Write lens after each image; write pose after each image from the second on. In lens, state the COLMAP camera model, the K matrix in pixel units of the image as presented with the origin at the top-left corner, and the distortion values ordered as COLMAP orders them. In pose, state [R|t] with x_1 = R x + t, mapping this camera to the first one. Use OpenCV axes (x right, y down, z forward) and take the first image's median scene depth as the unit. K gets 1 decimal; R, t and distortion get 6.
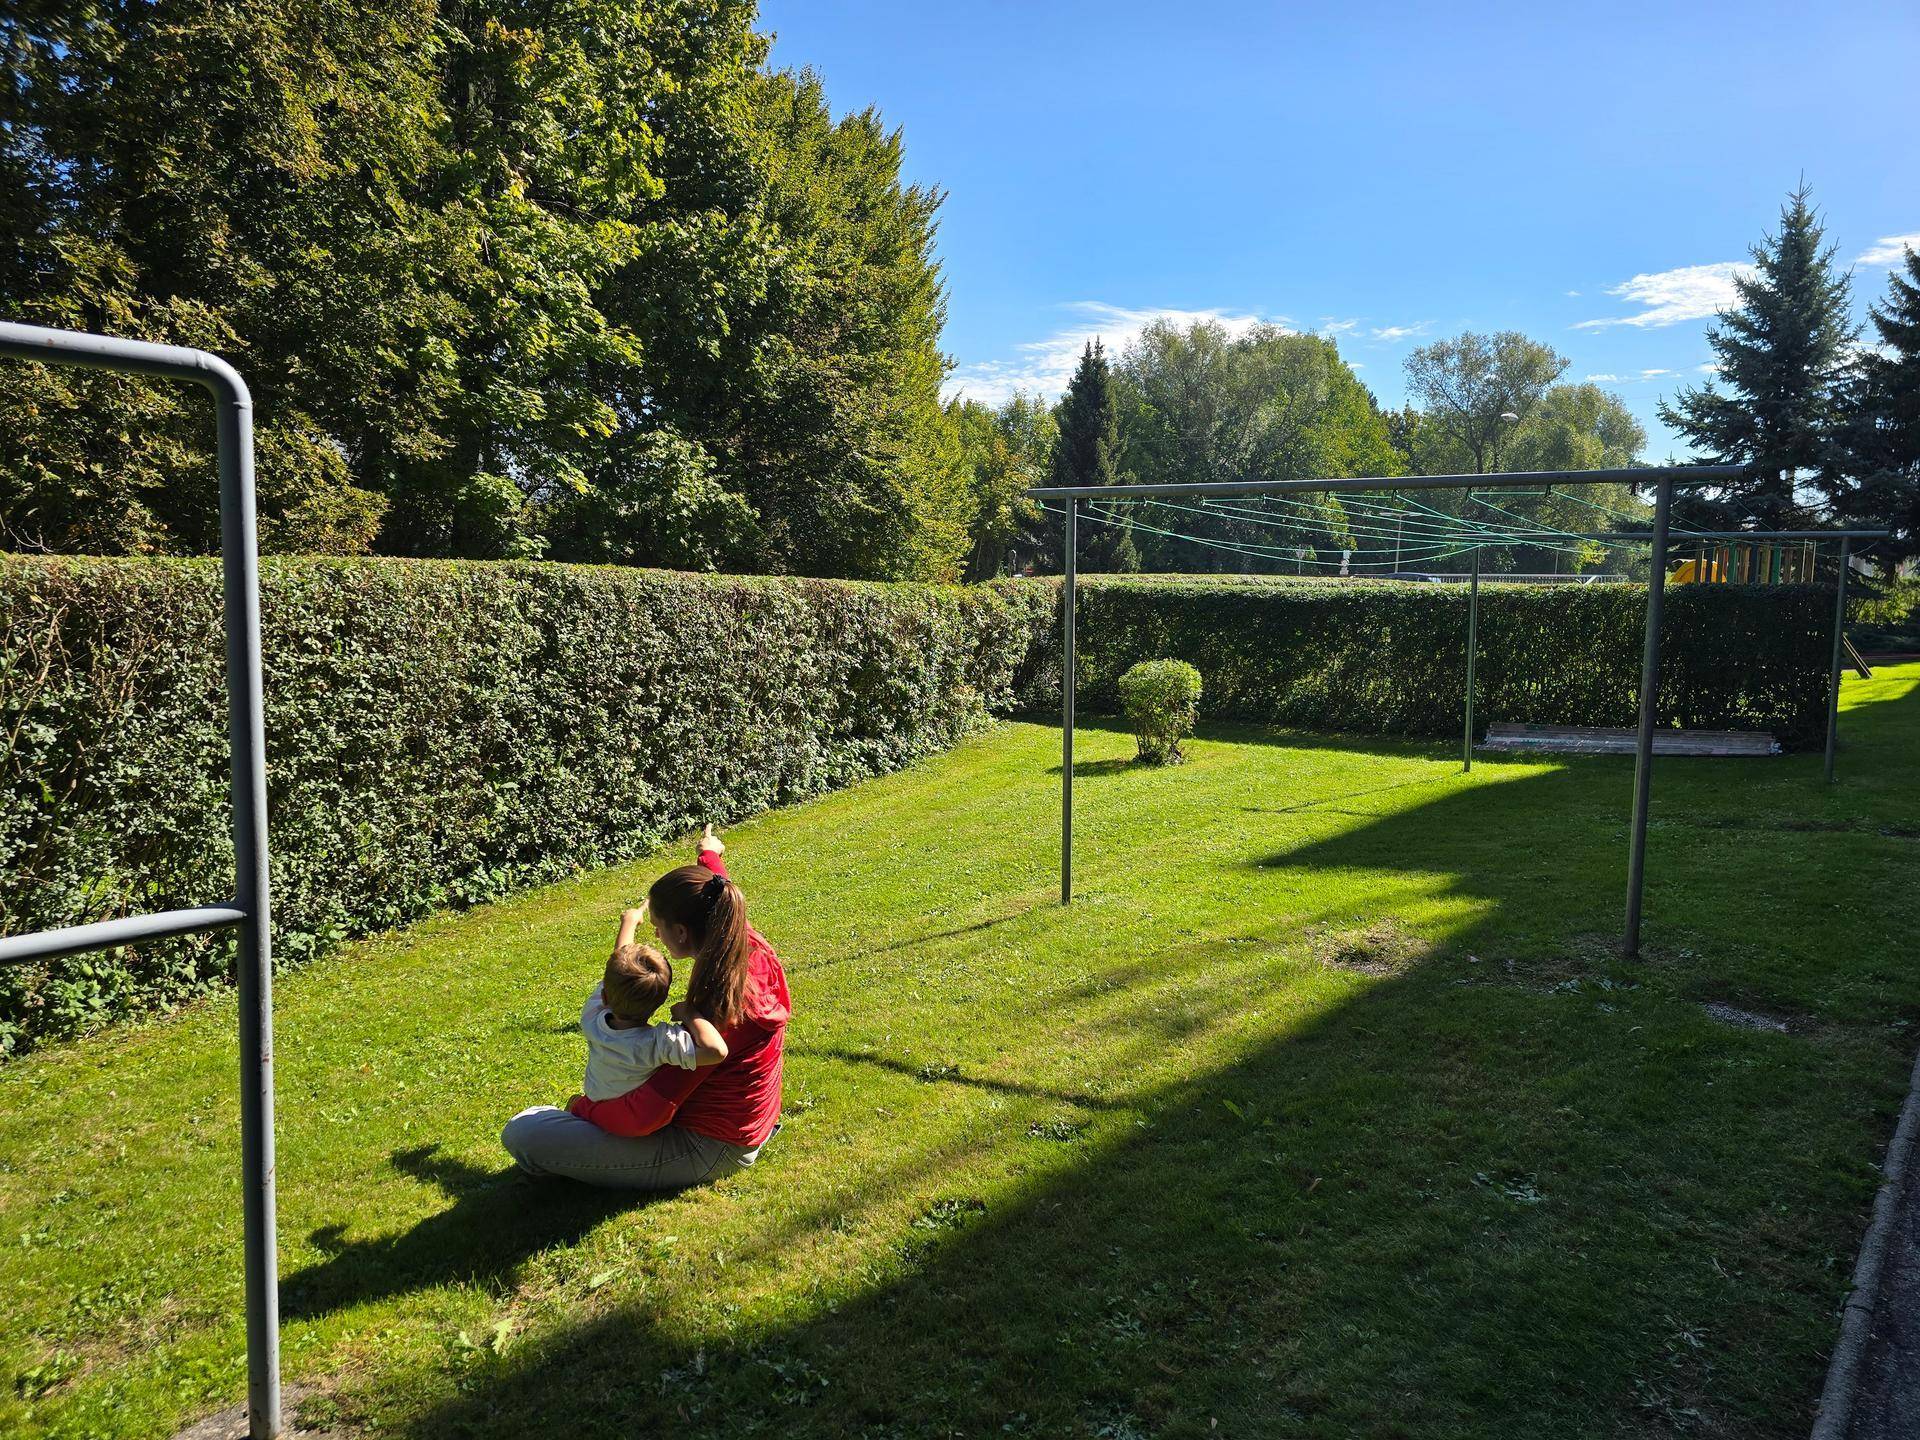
lens RADIAL K [[1343.3, 0, 960.0], [0, 1343.3, 720.0], [0, 0, 1]] dist [0.117000, -0.099542]
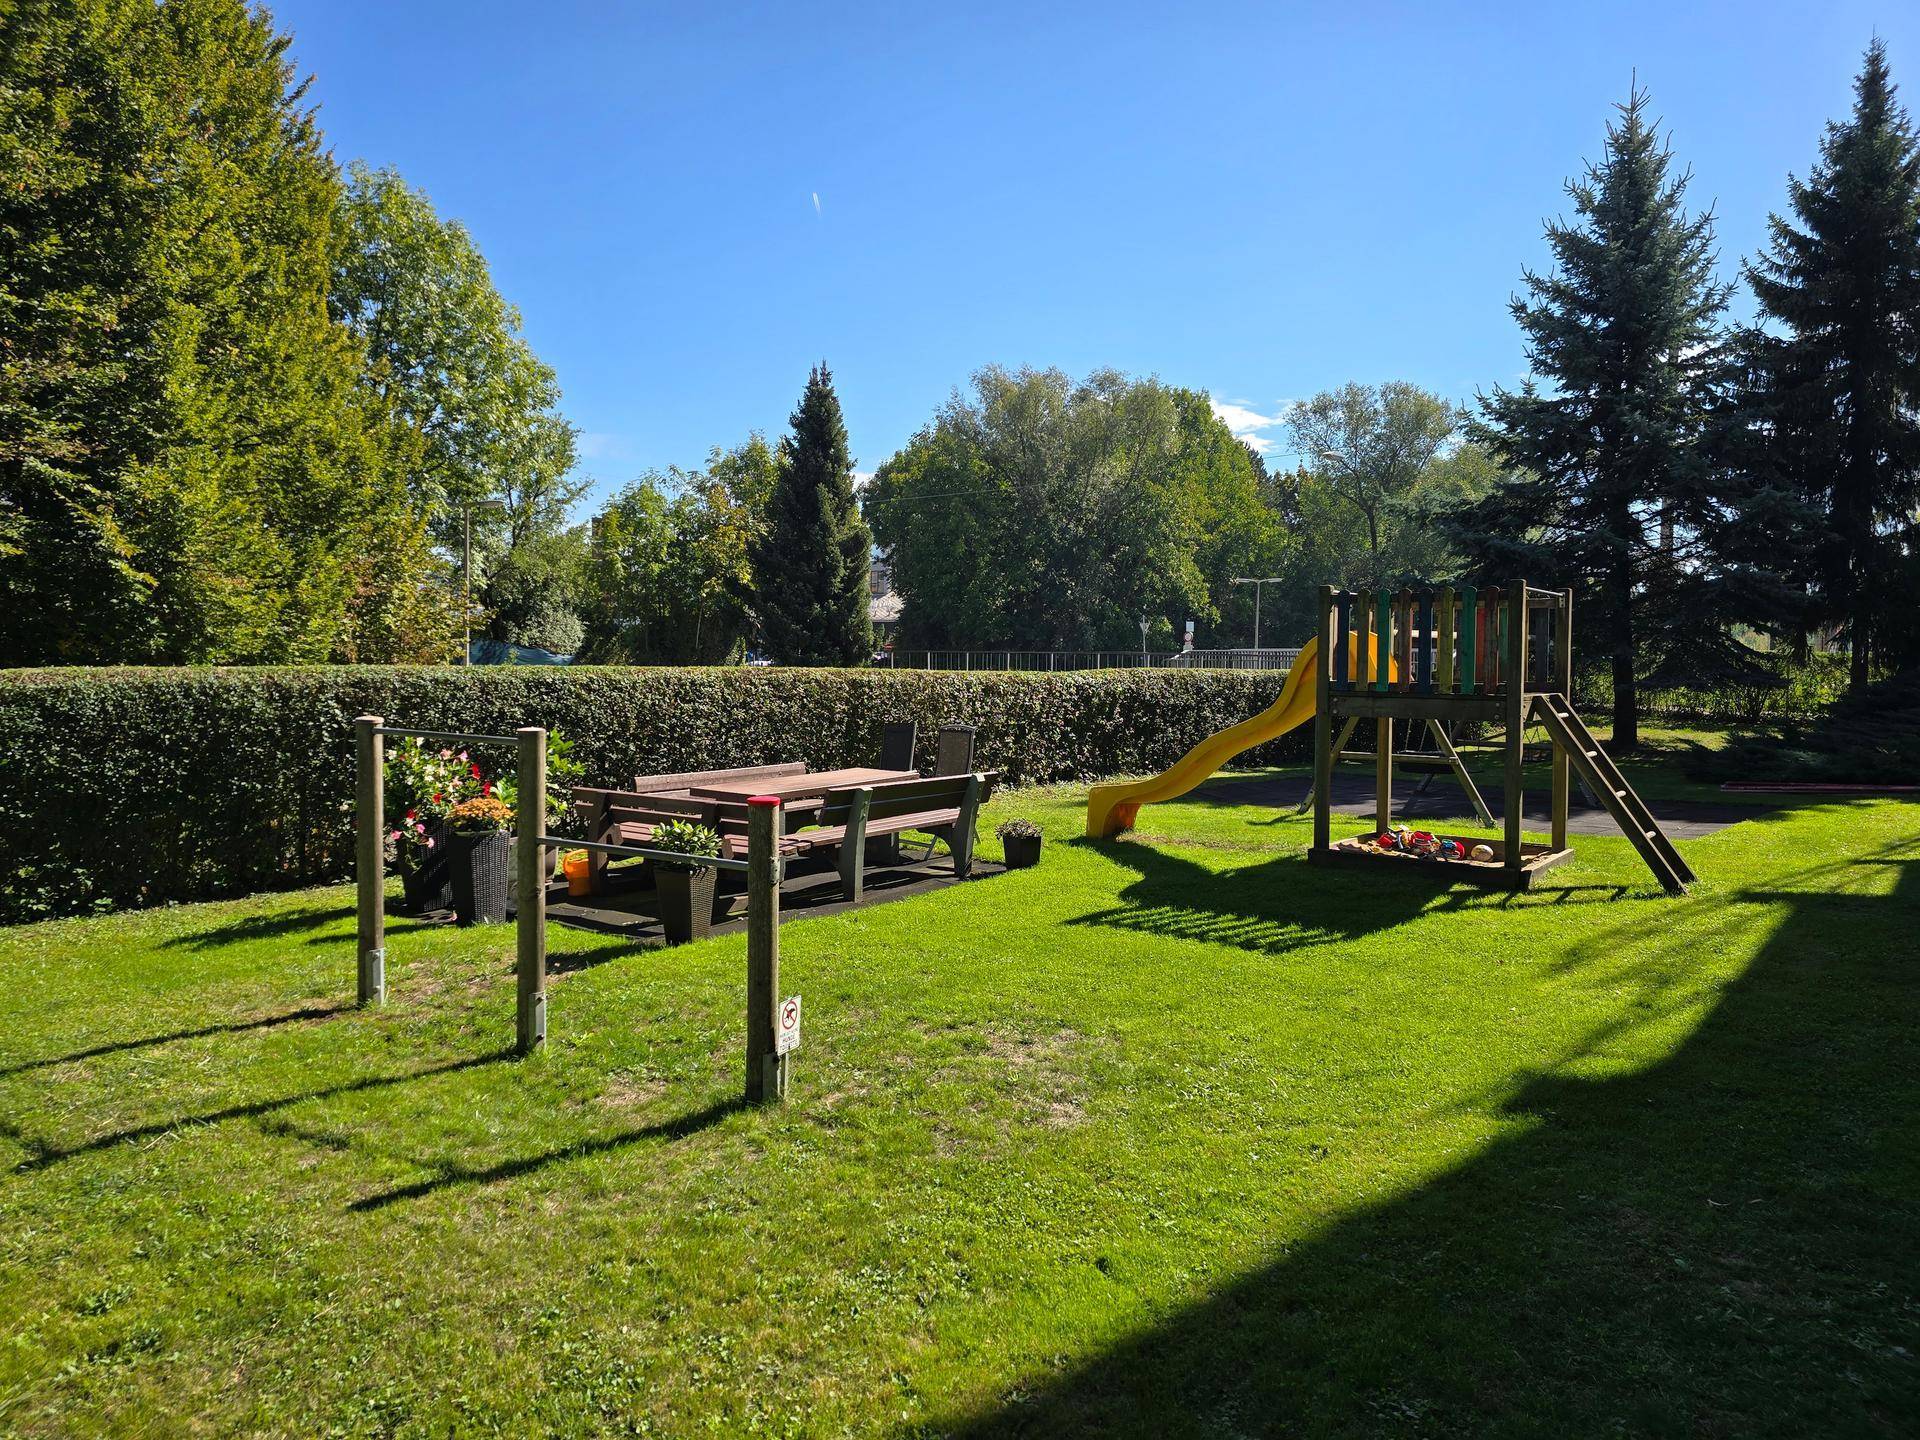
lens RADIAL K [[1276.1, 0, 964.5], [0, 1276.1, 703.5], [0, 0, 1]] dist [0.062923, -0.052009]
pose [[0.999793, -0.011516, -0.016776, 0.271517], [0.010341, 0.997595, -0.068537, -0.038477], [0.017525, 0.068349, 0.997508, 0.357826]]
